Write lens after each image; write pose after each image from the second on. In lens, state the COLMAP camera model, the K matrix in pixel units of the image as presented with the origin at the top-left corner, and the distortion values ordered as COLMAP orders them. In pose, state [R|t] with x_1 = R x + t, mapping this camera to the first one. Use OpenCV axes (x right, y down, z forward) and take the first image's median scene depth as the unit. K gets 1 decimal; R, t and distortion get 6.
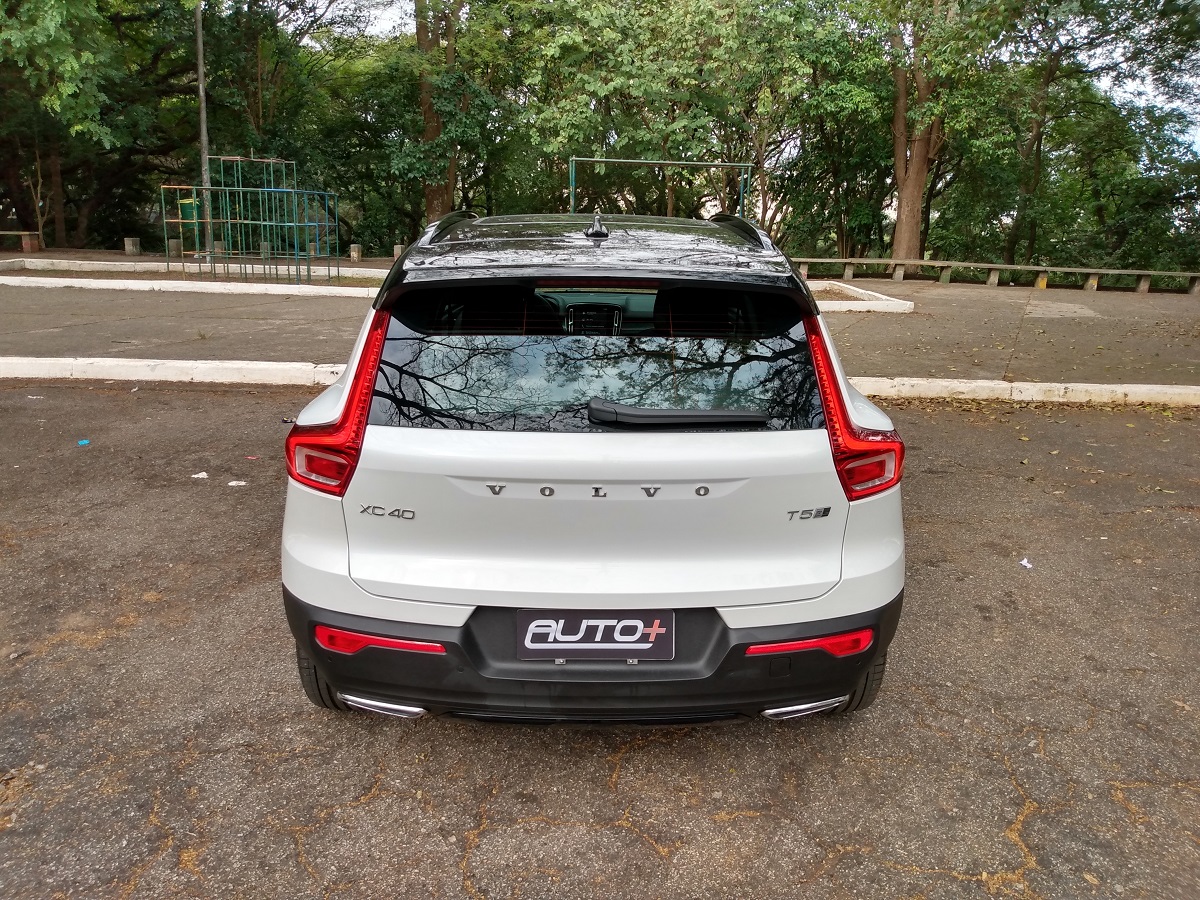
lens RADIAL K [[893.5, 0, 600.0], [0, 893.5, 450.0], [0, 0, 1]] dist [-0.021258, -0.002068]
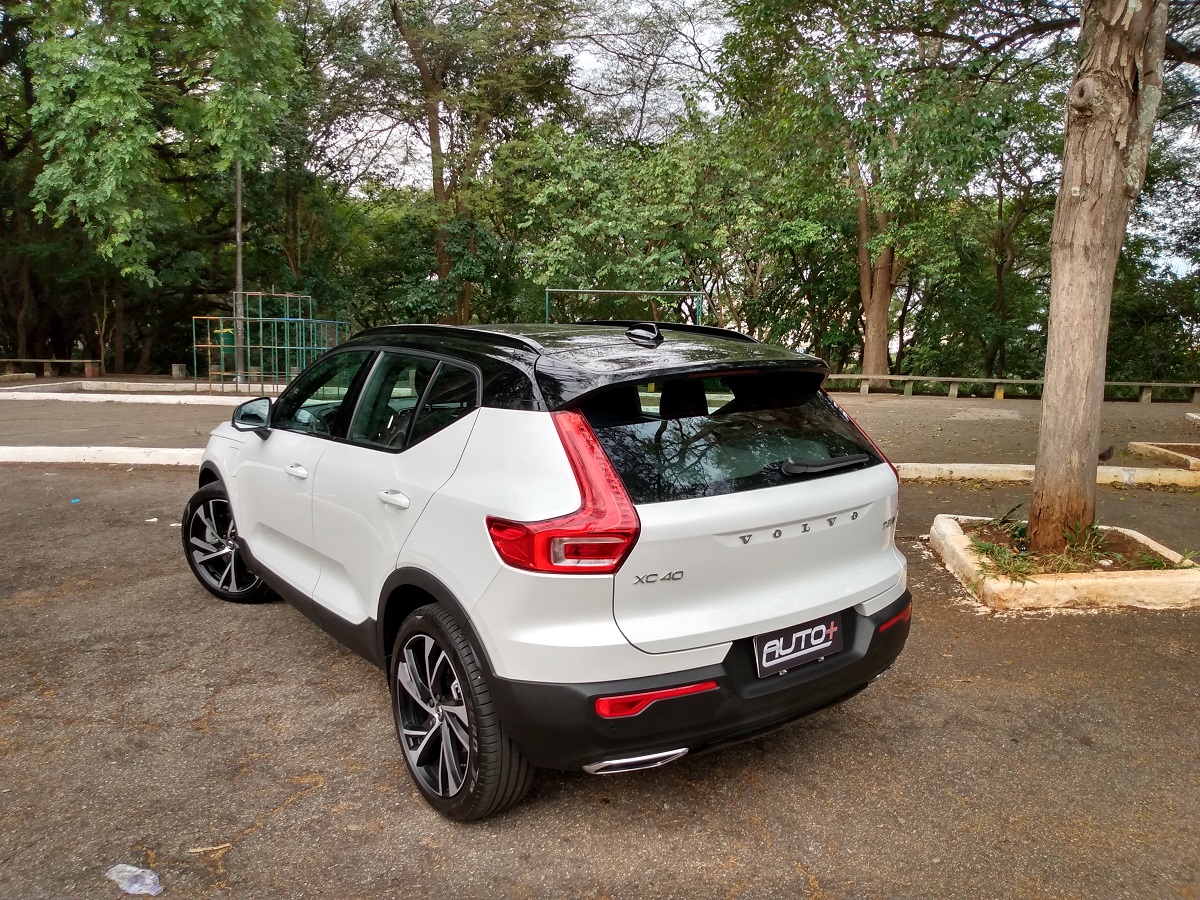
lens RADIAL K [[900.8, 0, 600.0], [0, 900.8, 450.0], [0, 0, 1]] dist [0.000138, -0.004625]
pose [[0.997657, -0.006291, -0.068127, 0.102553], [-0.003567, 0.989625, -0.143628, 0.038666], [0.068324, 0.143534, 0.987284, -0.097587]]
